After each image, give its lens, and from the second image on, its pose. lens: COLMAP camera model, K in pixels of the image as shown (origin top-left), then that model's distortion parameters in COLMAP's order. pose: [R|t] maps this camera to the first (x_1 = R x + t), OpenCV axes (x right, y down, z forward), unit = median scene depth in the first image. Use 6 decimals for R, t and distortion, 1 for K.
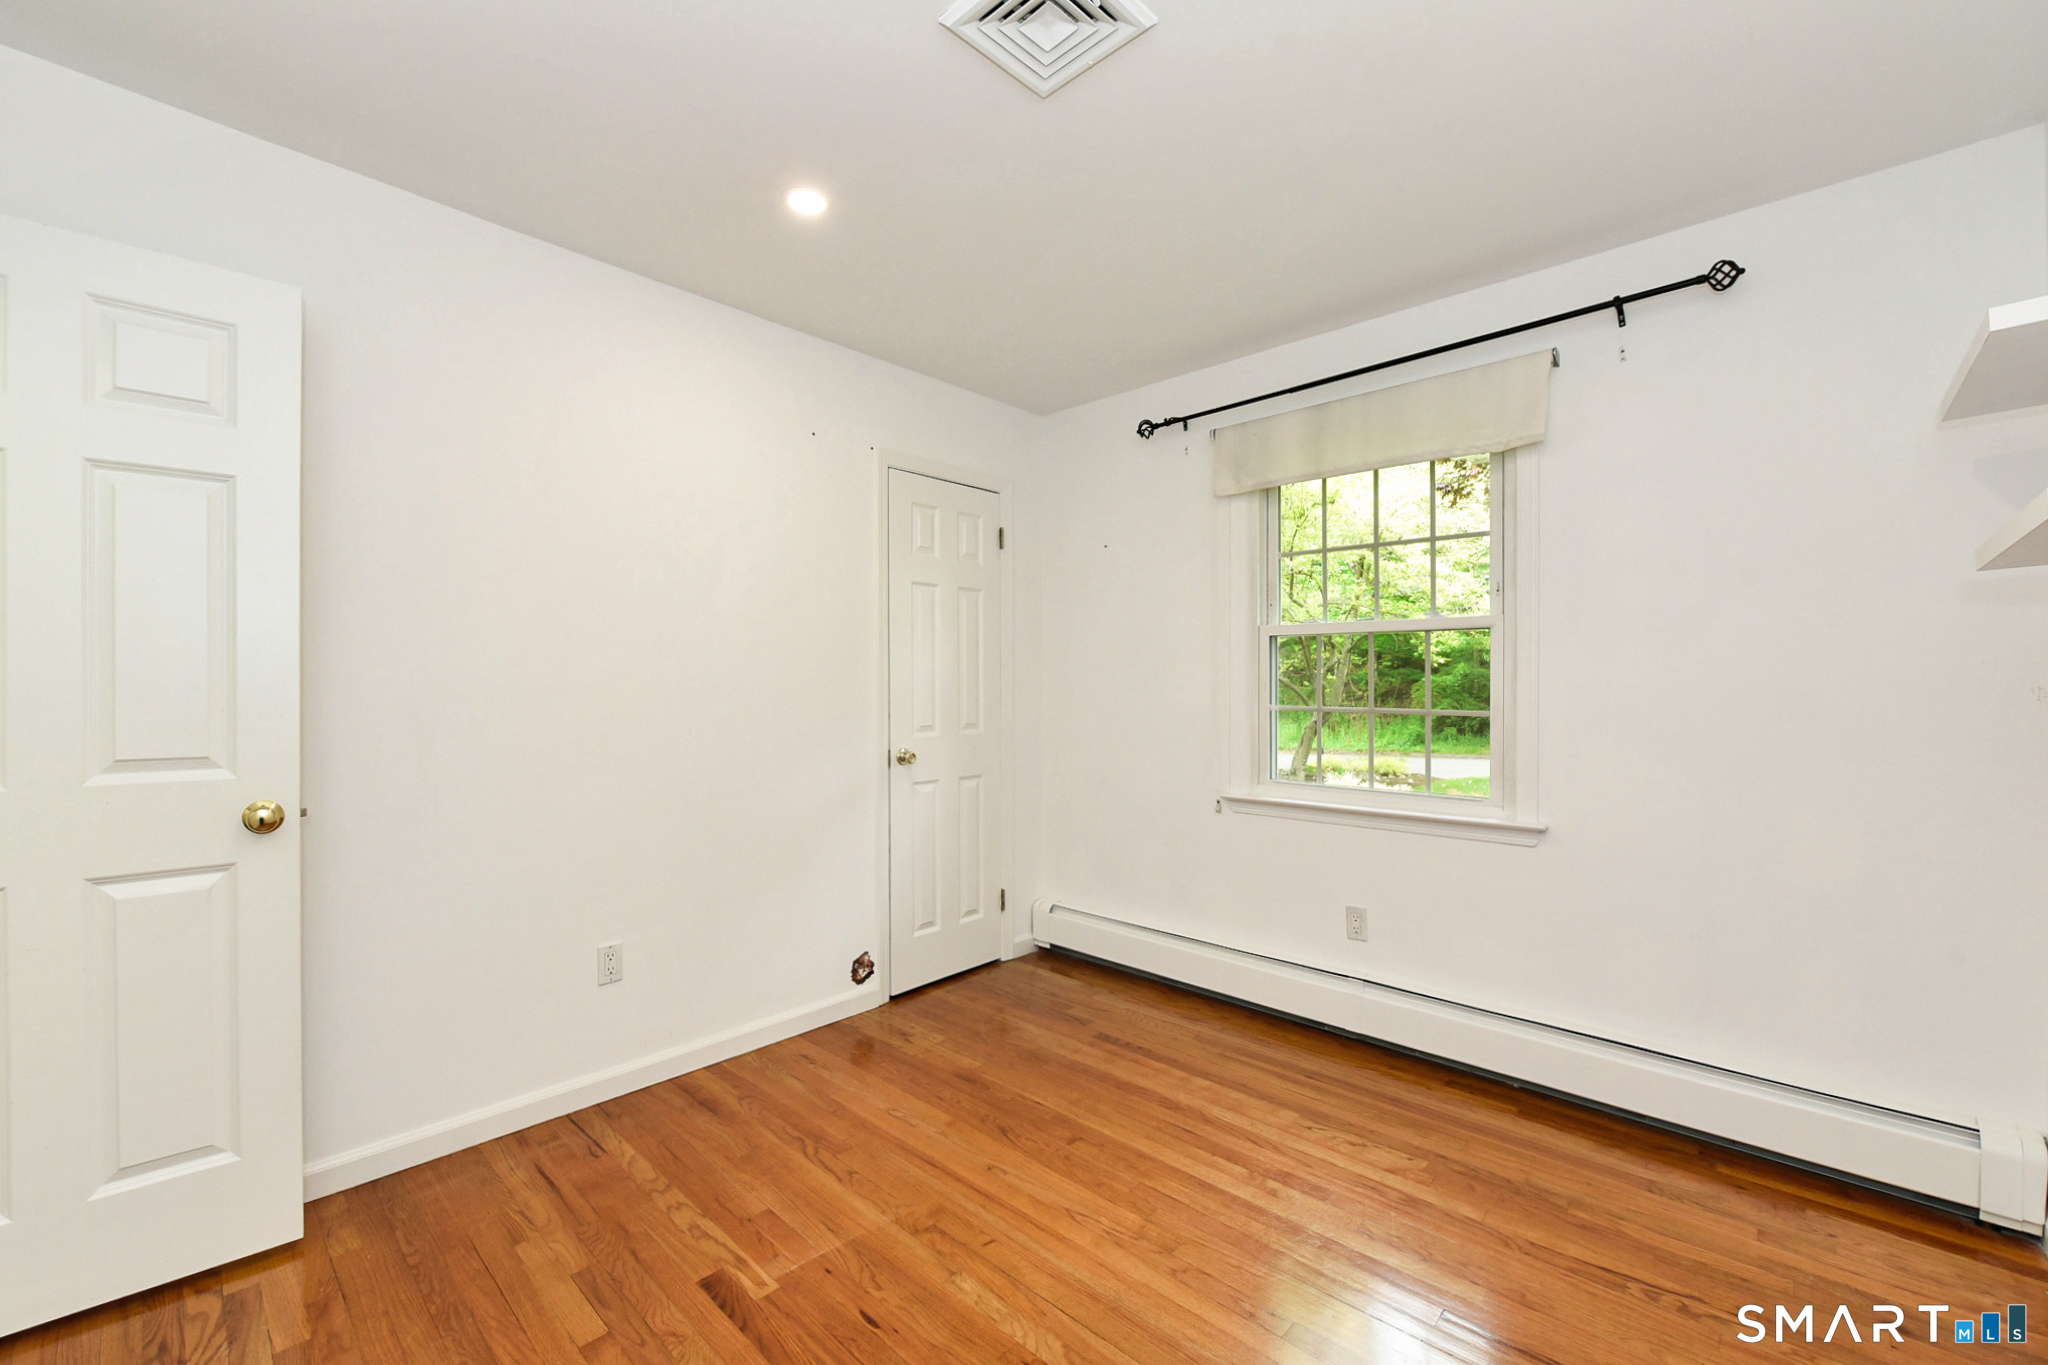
lens RADIAL K [[827.7, 0, 1023.1], [0, 827.7, 685.1], [0, 0, 1]] dist [-0.013337, -0.000103]
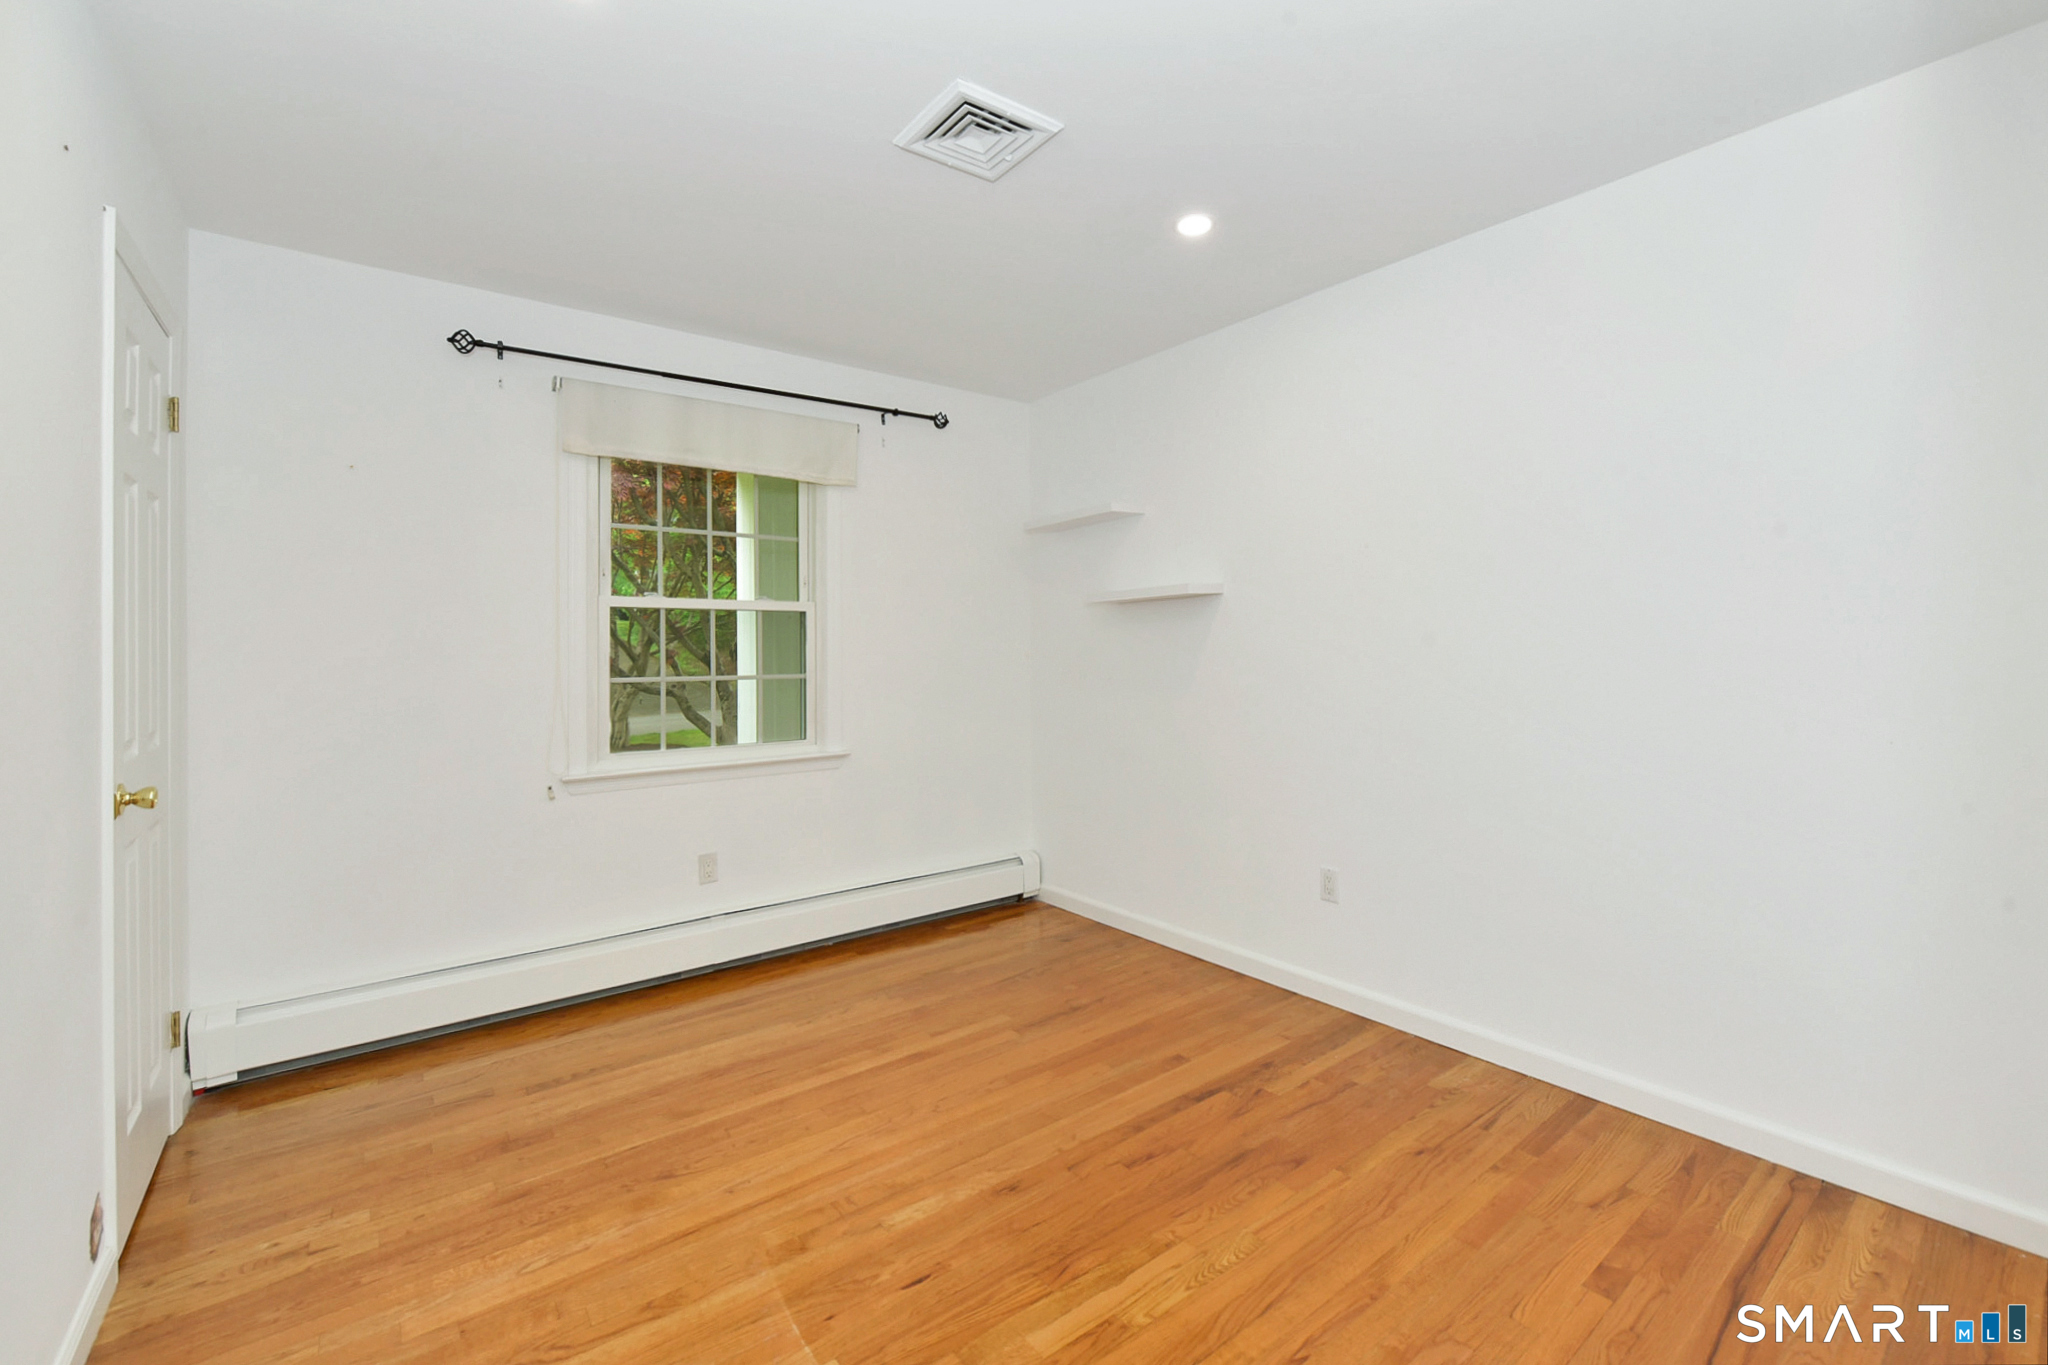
lens RADIAL K [[866.4, 0, 1024.0], [0, 866.4, 628.5], [0, 0, 1]] dist [-0.001433, -0.000343]
pose [[0.158369, 0.021001, 0.987157, -0.903402], [0.011409, 0.999668, -0.023097, -0.005655], [-0.987314, 0.014920, 0.158077, 0.501505]]
